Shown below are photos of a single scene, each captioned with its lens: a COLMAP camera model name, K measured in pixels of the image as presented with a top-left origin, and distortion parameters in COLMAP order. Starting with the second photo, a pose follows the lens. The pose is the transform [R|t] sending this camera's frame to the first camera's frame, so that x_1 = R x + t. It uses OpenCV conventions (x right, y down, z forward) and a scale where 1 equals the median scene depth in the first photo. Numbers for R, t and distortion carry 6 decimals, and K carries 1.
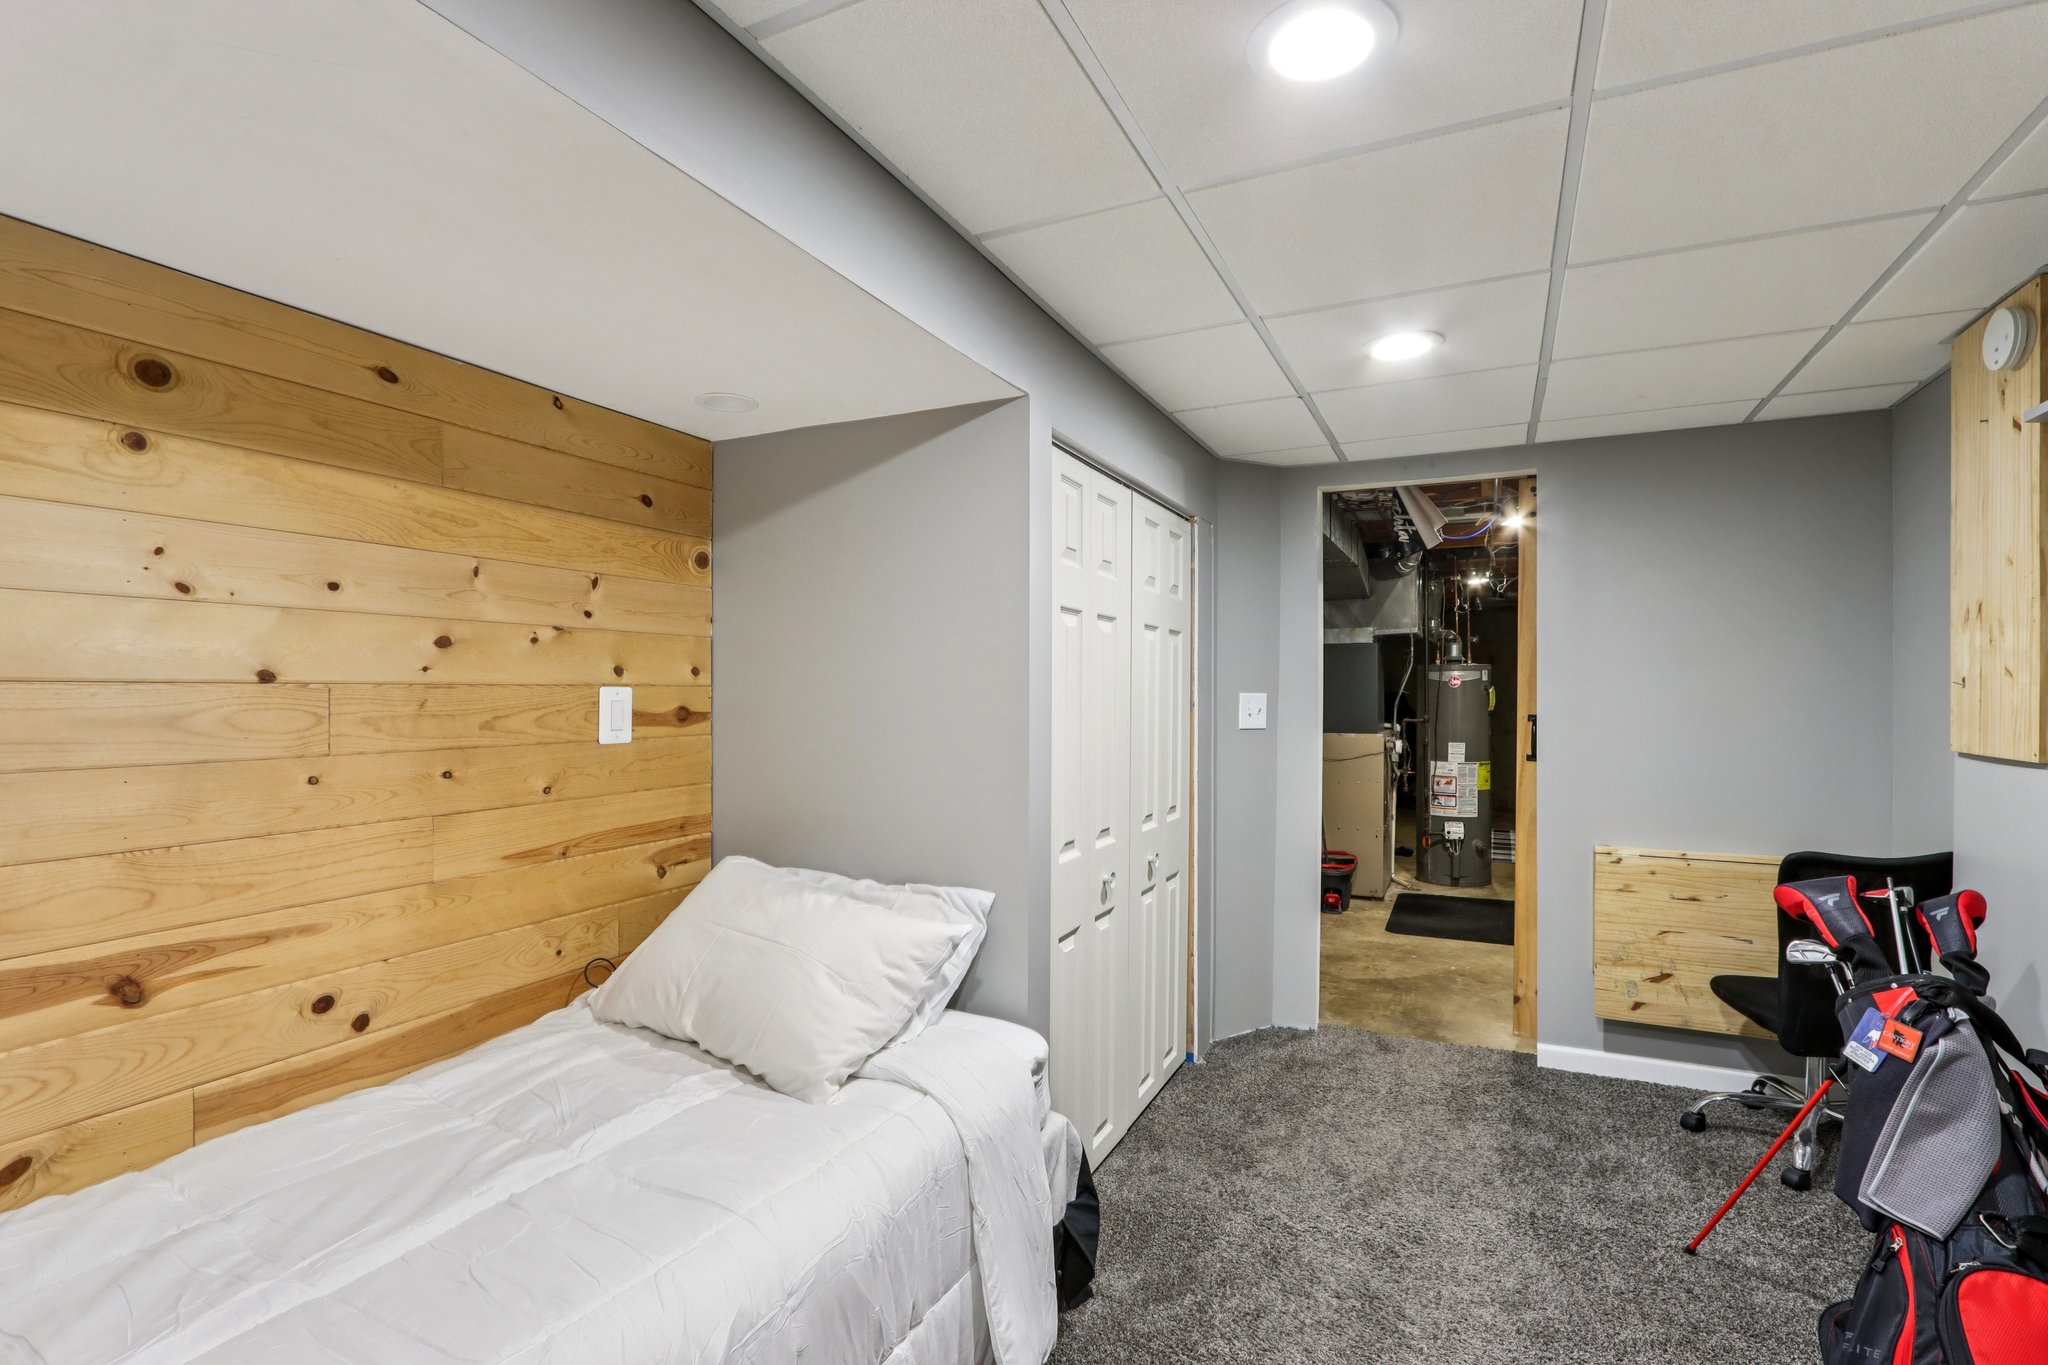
lens RADIAL K [[954.2, 0, 1025.4], [0, 954.2, 688.1], [0, 0, 1]] dist [-0.019864, 0.000194]
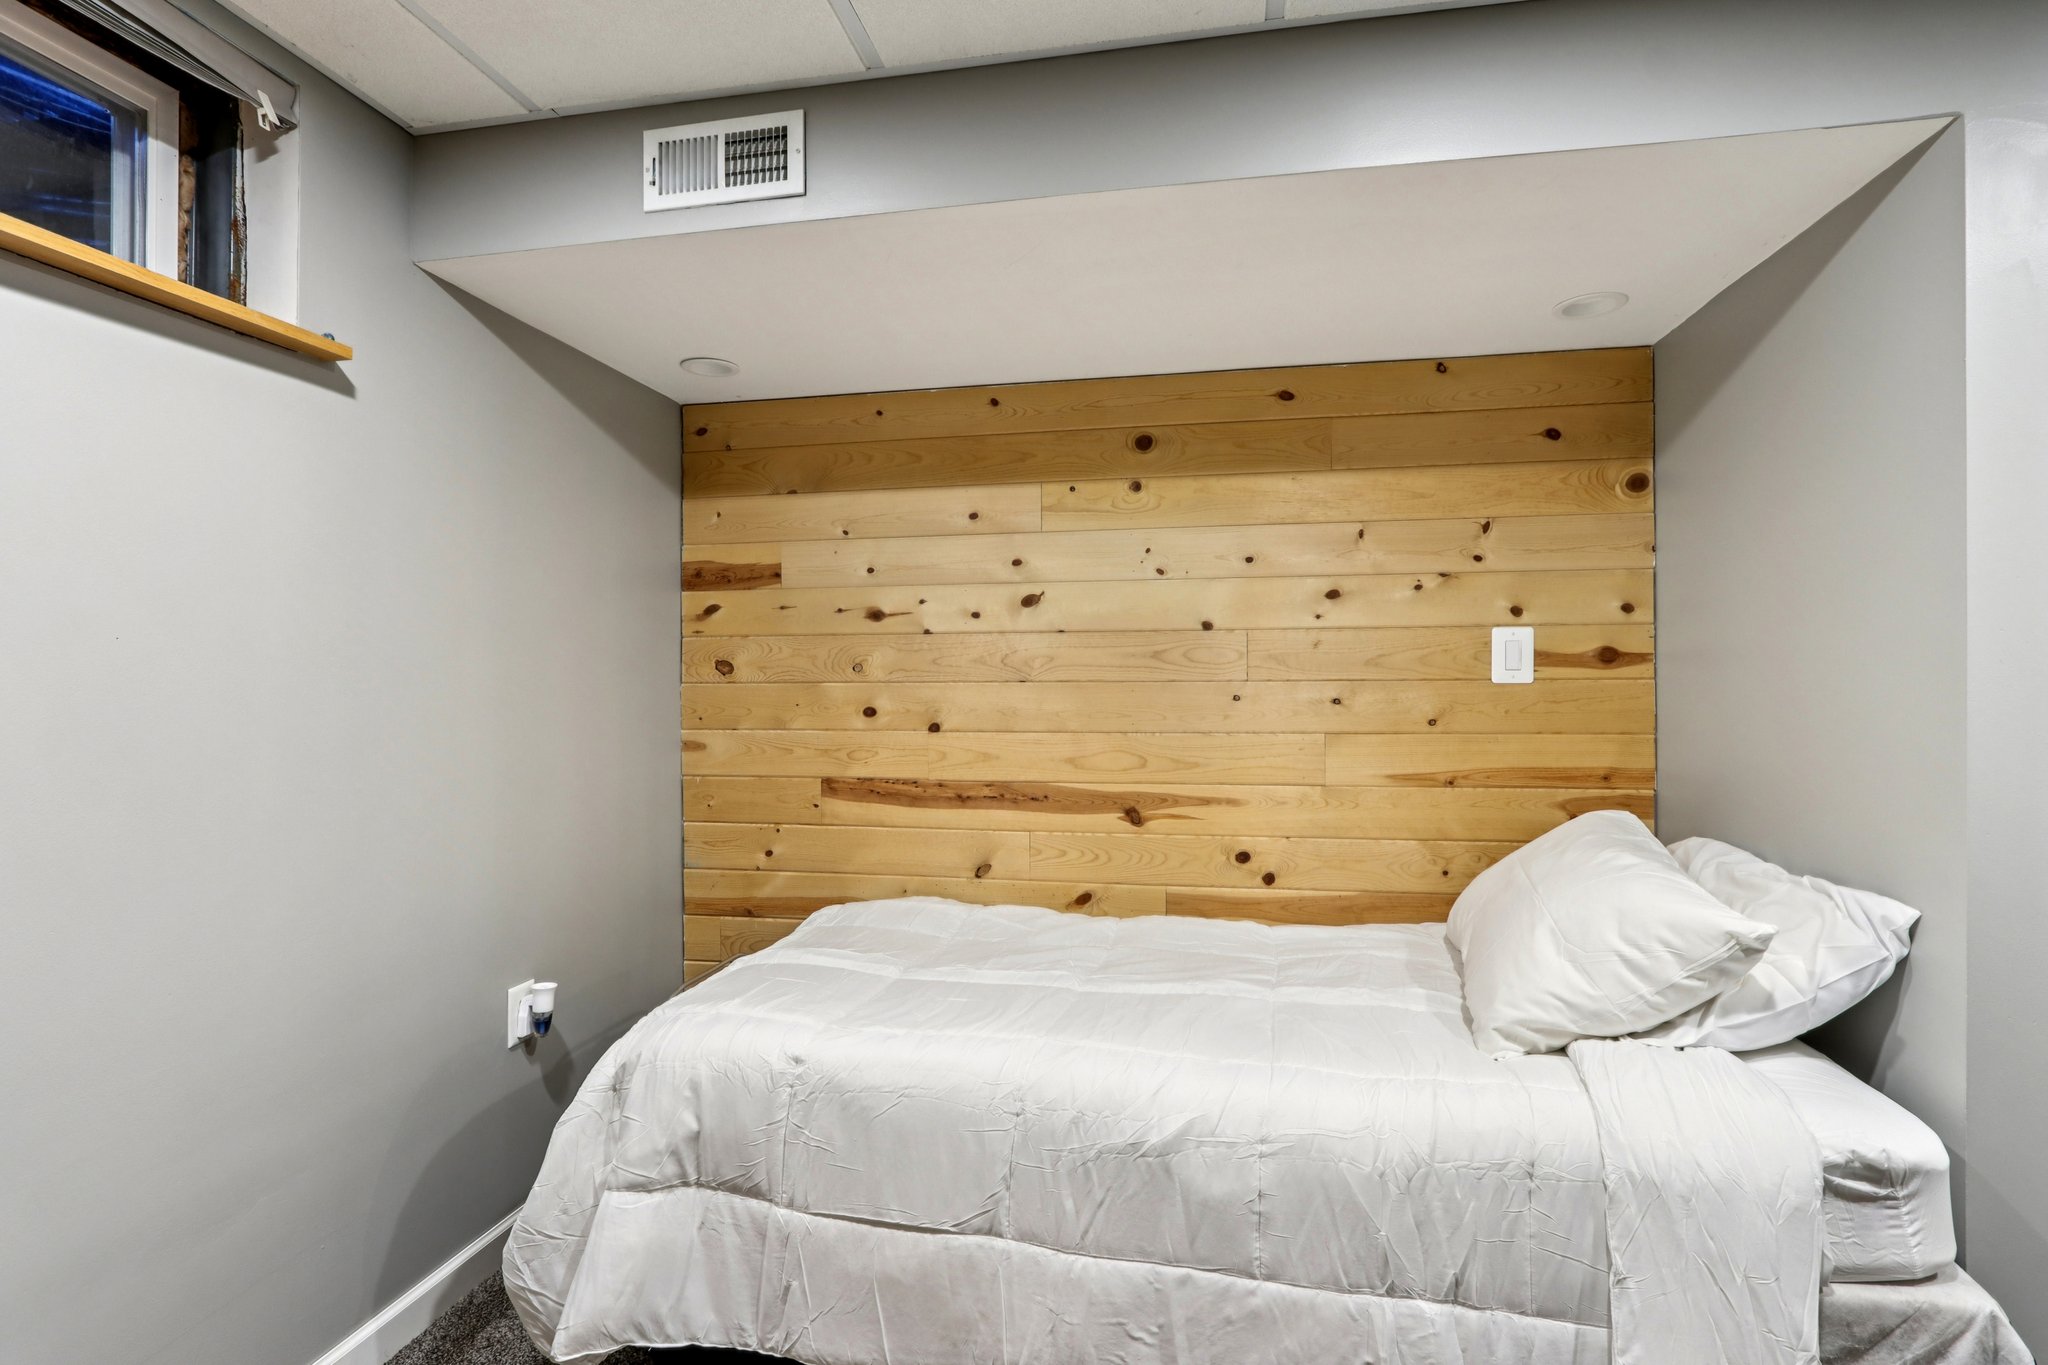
lens RADIAL K [[954.2, 0, 1022.6], [0, 954.2, 683.1], [0, 0, 1]] dist [-0.019864, 0.000194]
pose [[0.246077, -0.003653, -0.969243, 0.451117], [0.005370, 0.999983, -0.002405, 0.062507], [0.969235, -0.004613, 0.246092, 0.269094]]
